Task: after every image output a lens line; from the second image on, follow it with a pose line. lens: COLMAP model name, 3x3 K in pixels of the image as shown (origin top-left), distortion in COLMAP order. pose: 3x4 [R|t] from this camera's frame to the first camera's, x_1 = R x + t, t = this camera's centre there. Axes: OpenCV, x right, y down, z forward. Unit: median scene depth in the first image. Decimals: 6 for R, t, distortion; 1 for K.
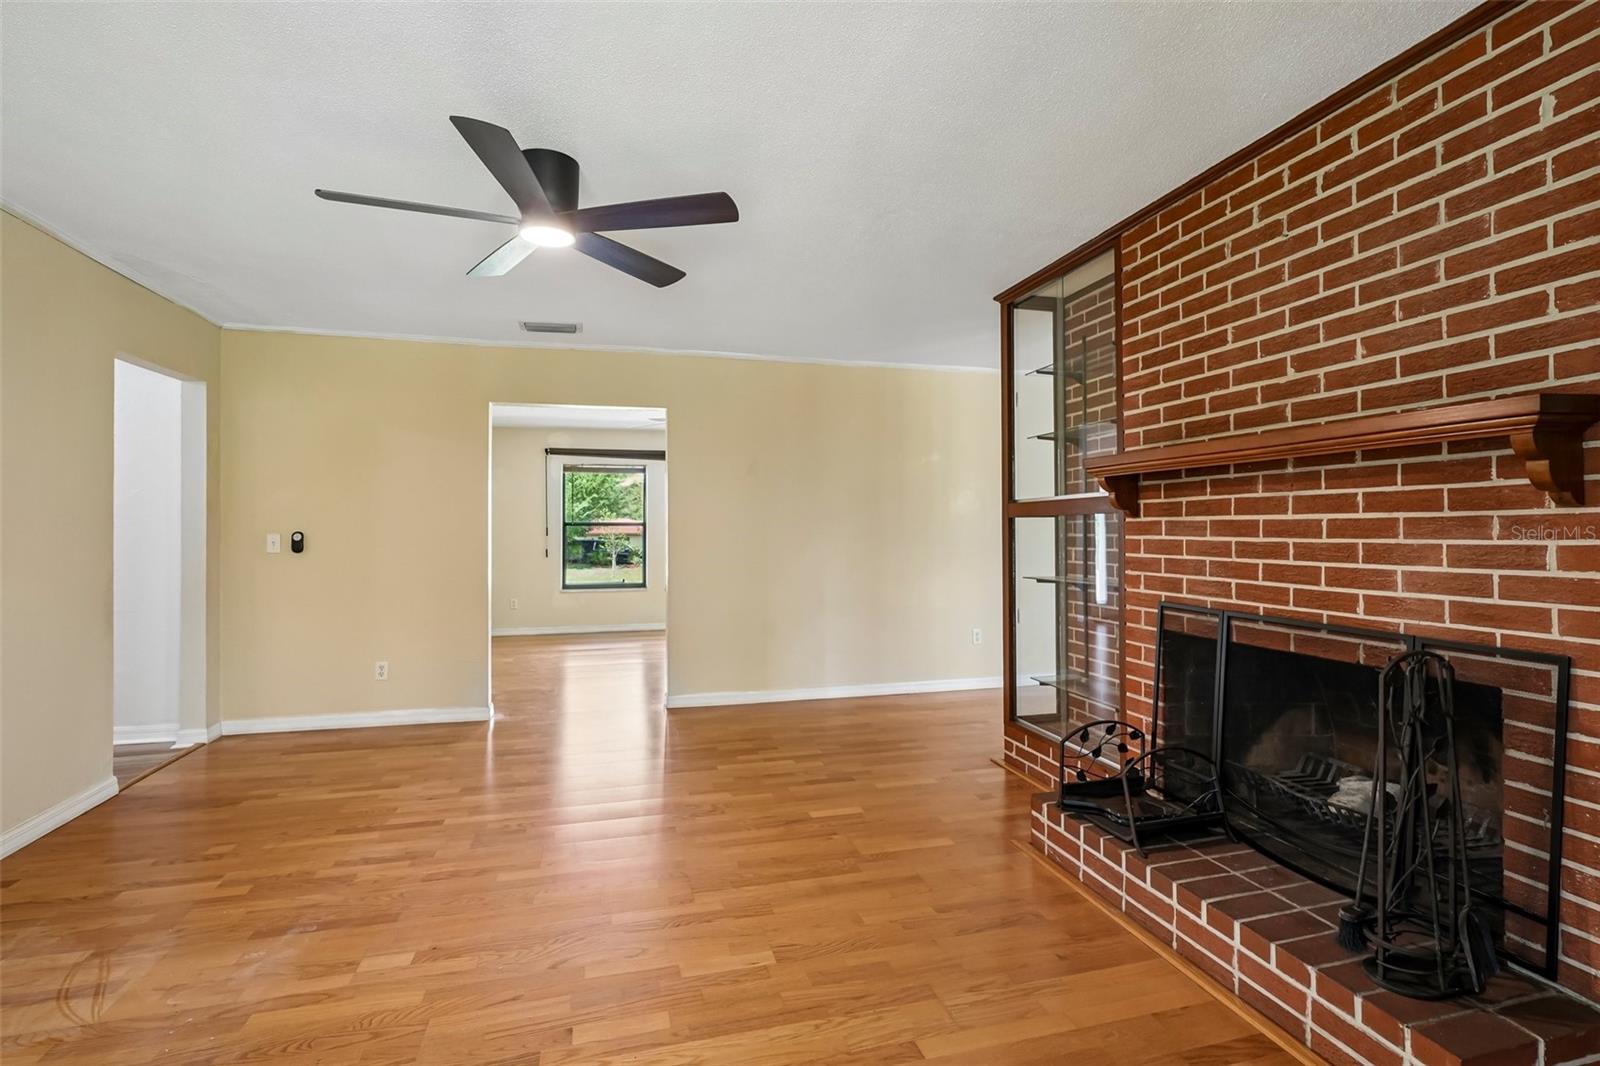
lens RADIAL K [[734.0, 0, 793.0], [0, 734.0, 526.4], [0, 0, 1]] dist [0.013796, 0.001595]
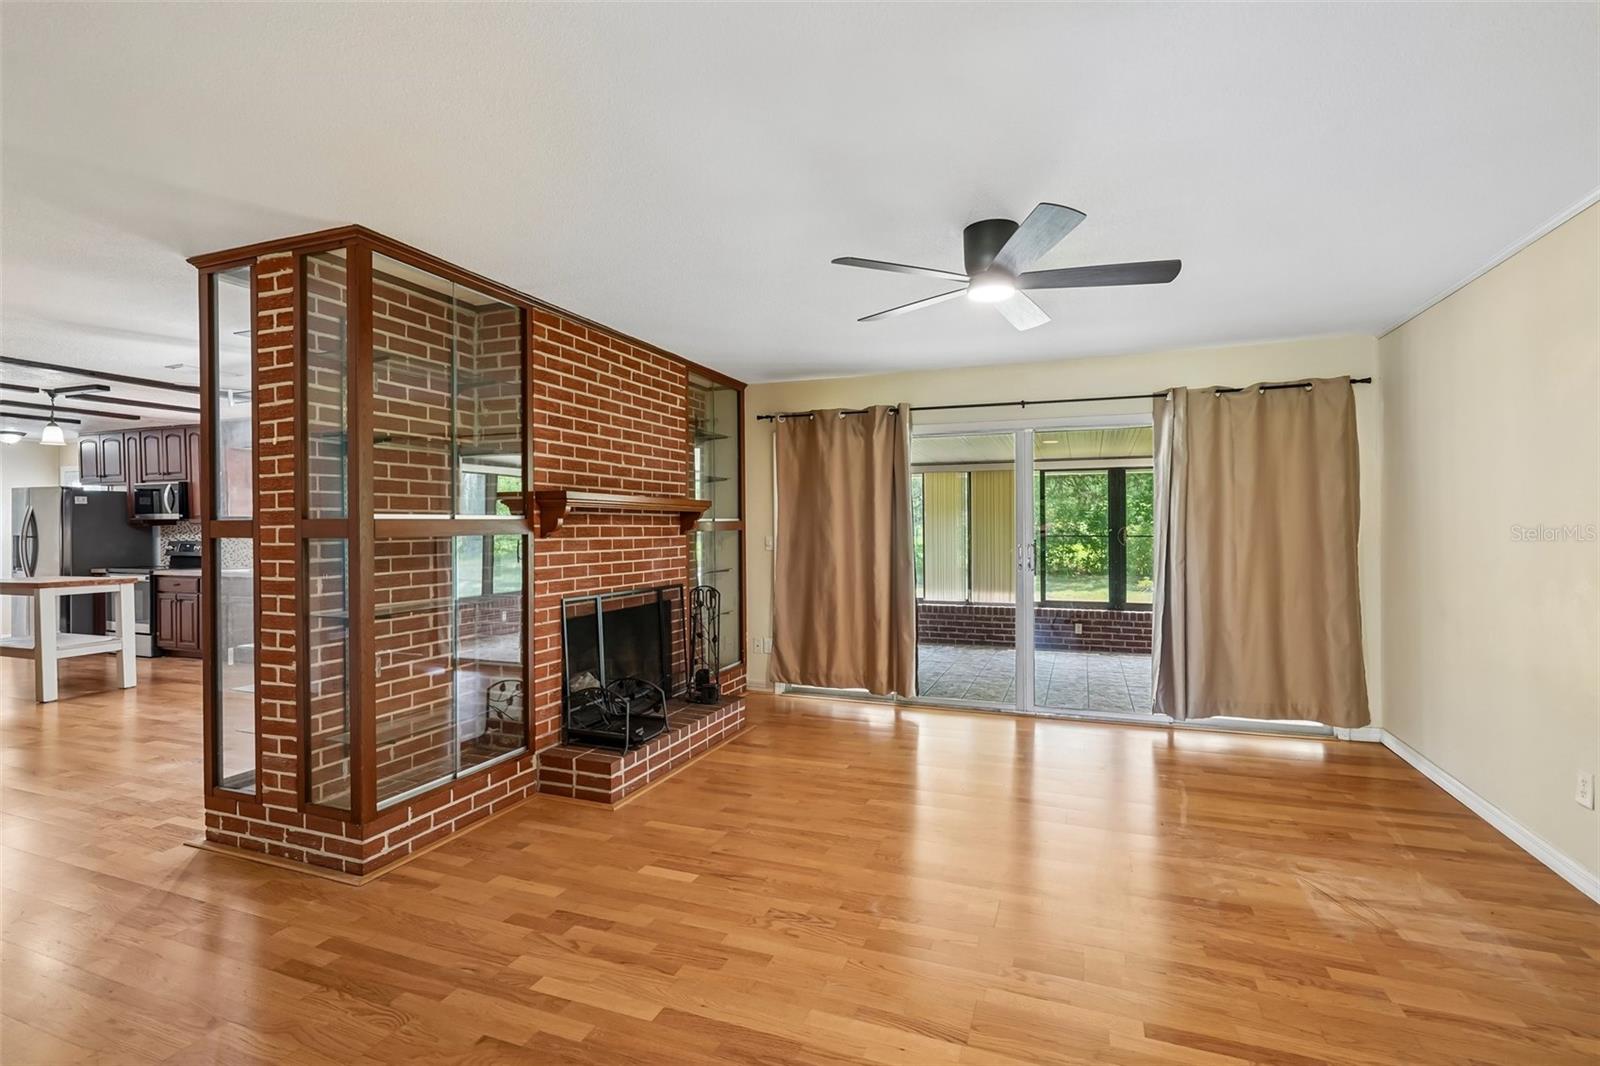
lens RADIAL K [[734.0, 0, 797.0], [0, 734.0, 533.1], [0, 0, 1]] dist [0.013796, 0.001595]
pose [[-0.804237, 0.003259, 0.594300, -0.743779], [0.005848, 0.999980, 0.002431, -0.024953], [-0.594280, 0.005430, -0.804240, 2.037571]]
